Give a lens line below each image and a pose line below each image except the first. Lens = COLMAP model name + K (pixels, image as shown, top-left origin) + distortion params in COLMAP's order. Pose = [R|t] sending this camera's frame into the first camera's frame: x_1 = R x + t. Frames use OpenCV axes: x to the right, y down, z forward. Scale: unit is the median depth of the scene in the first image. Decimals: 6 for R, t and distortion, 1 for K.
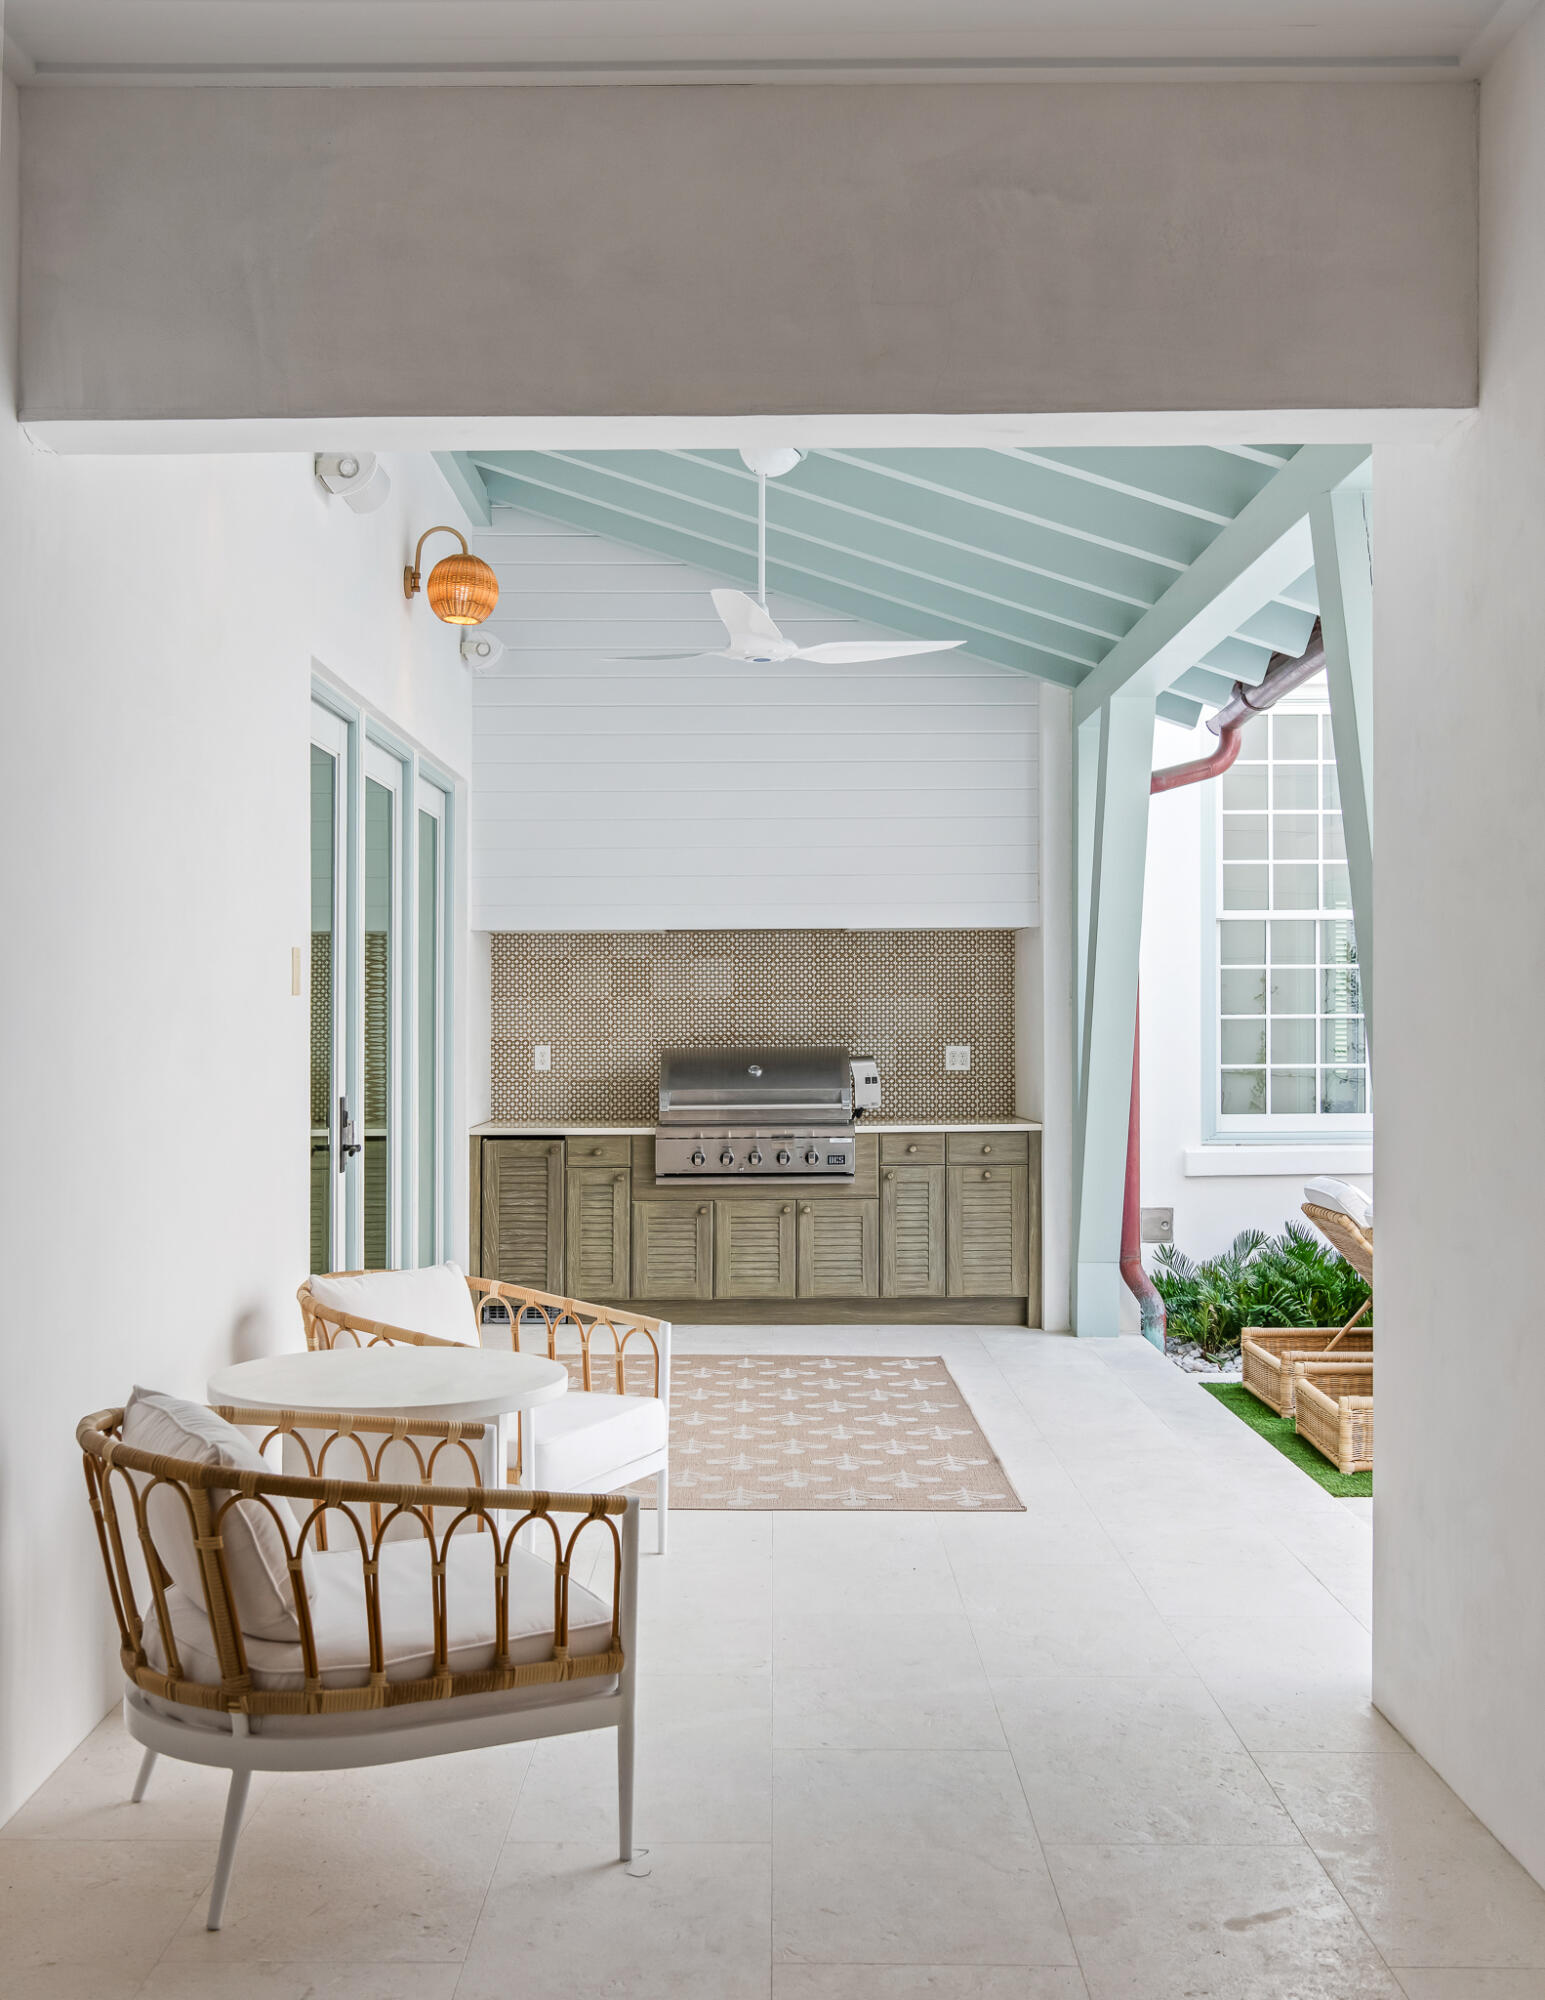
lens RADIAL K [[1965.9, 0, 775.4], [0, 1965.9, 1000.2], [0, 0, 1]] dist [-0.008861, 0.000000]
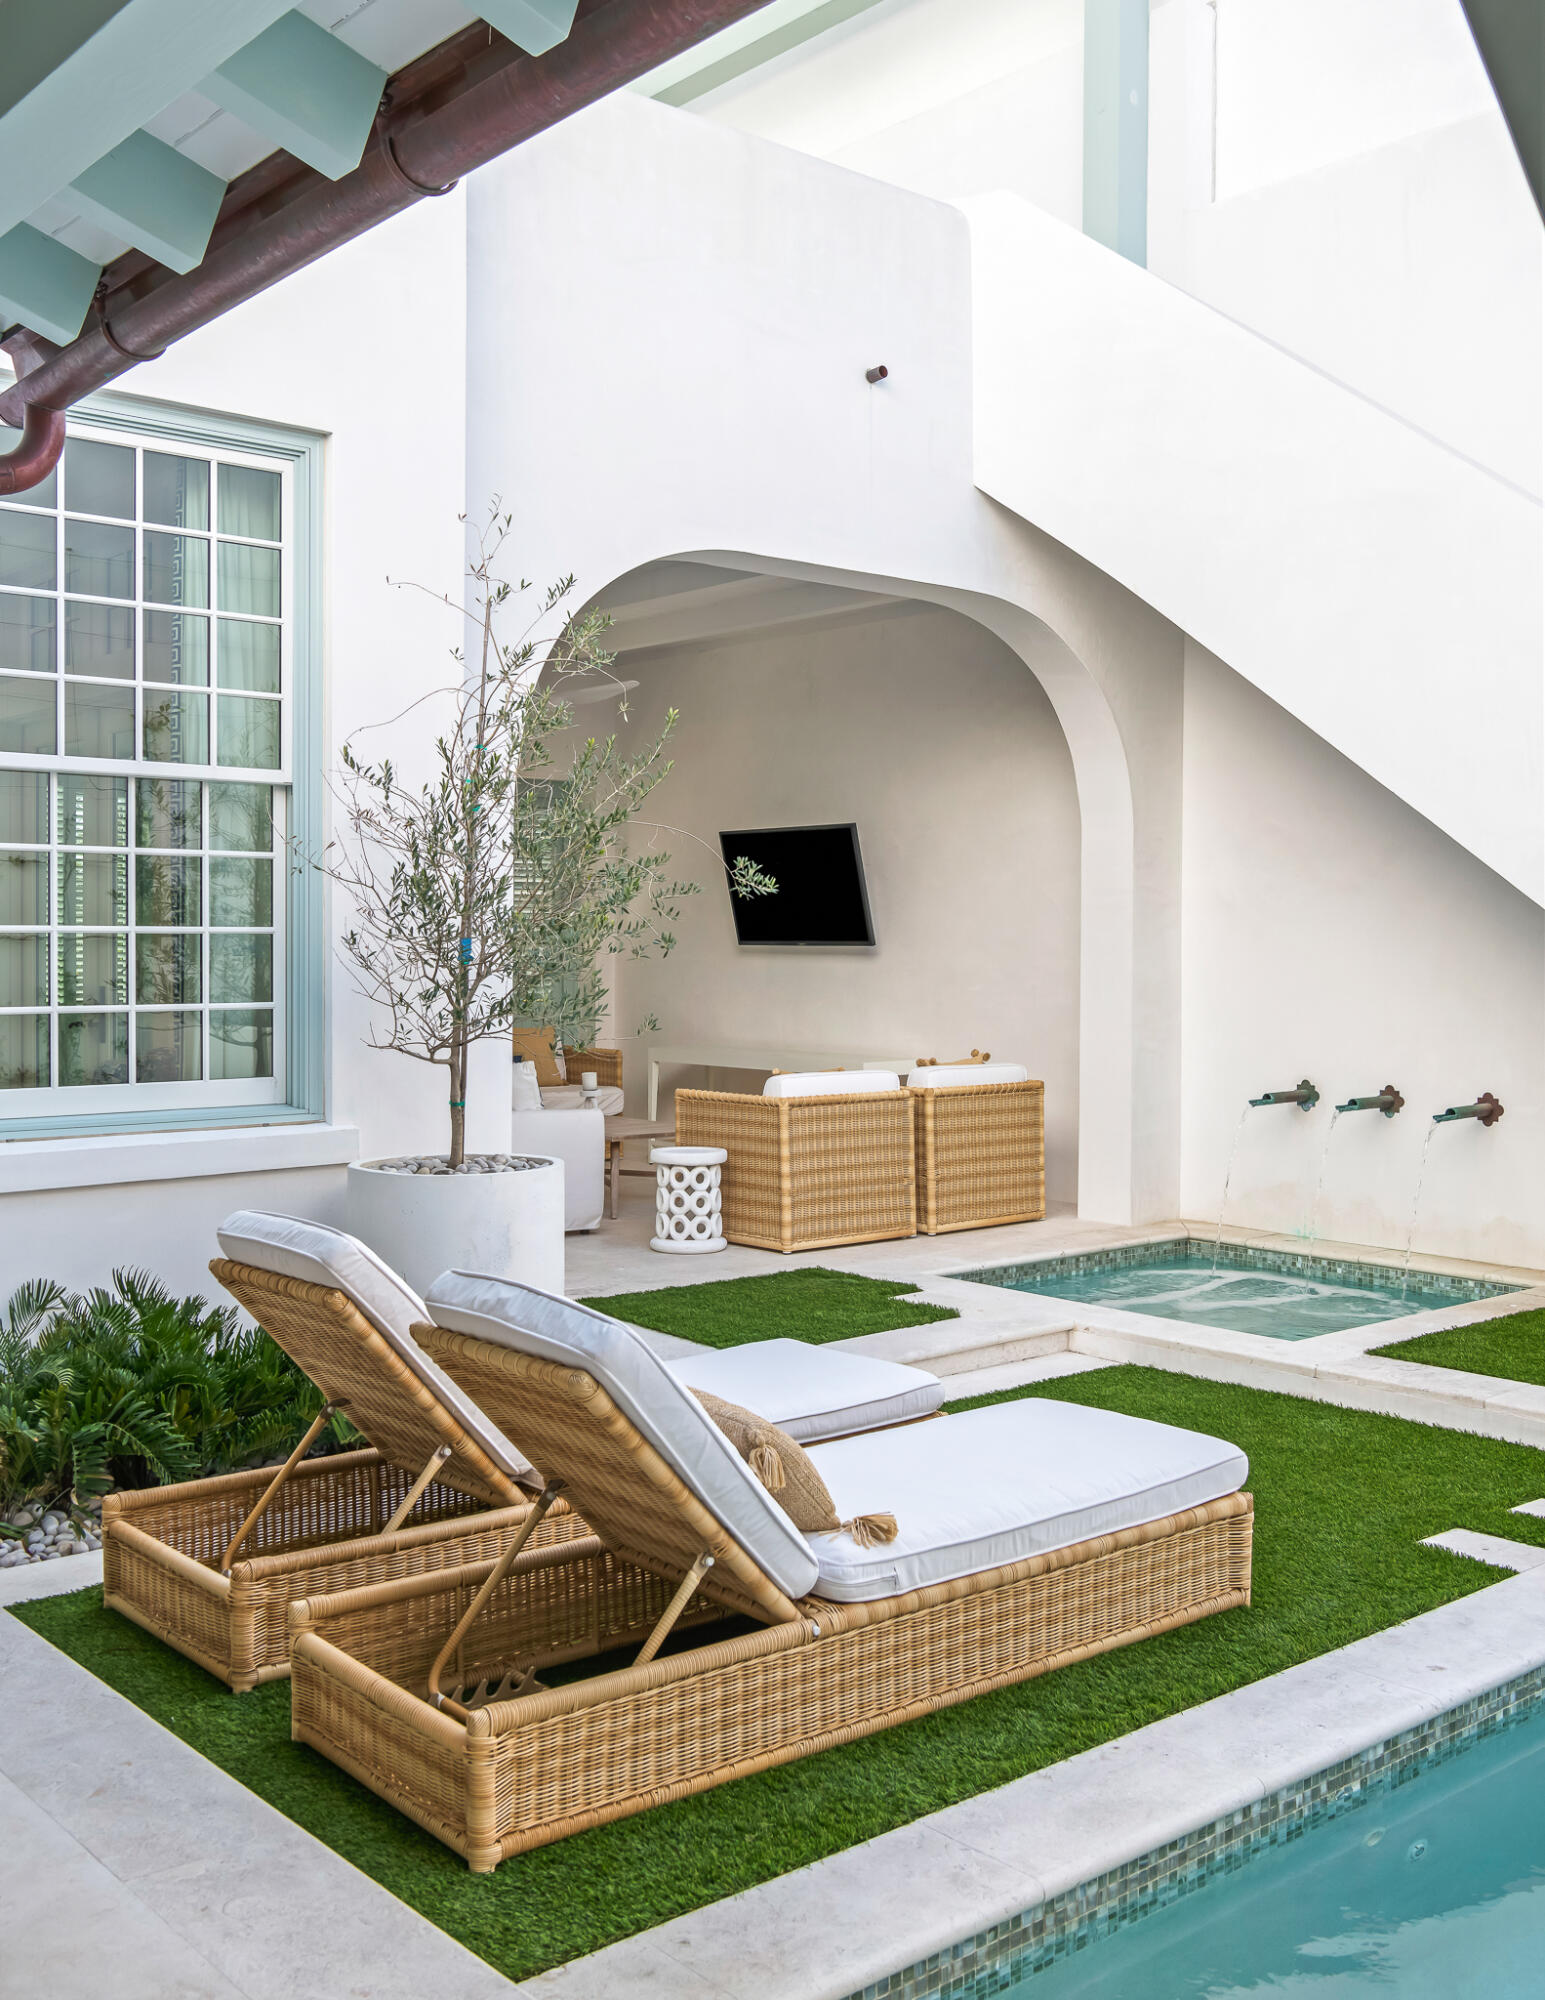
lens RADIAL K [[1965.9, 0, 771.2], [0, 1965.9, 1001.9], [0, 0, 1]] dist [-0.008861, 0.000000]
pose [[0.759828, -0.009992, 0.650047, 0.026213], [-0.015535, 0.999317, 0.033519, 0.008797], [-0.649938, -0.035567, 0.759154, 0.473090]]
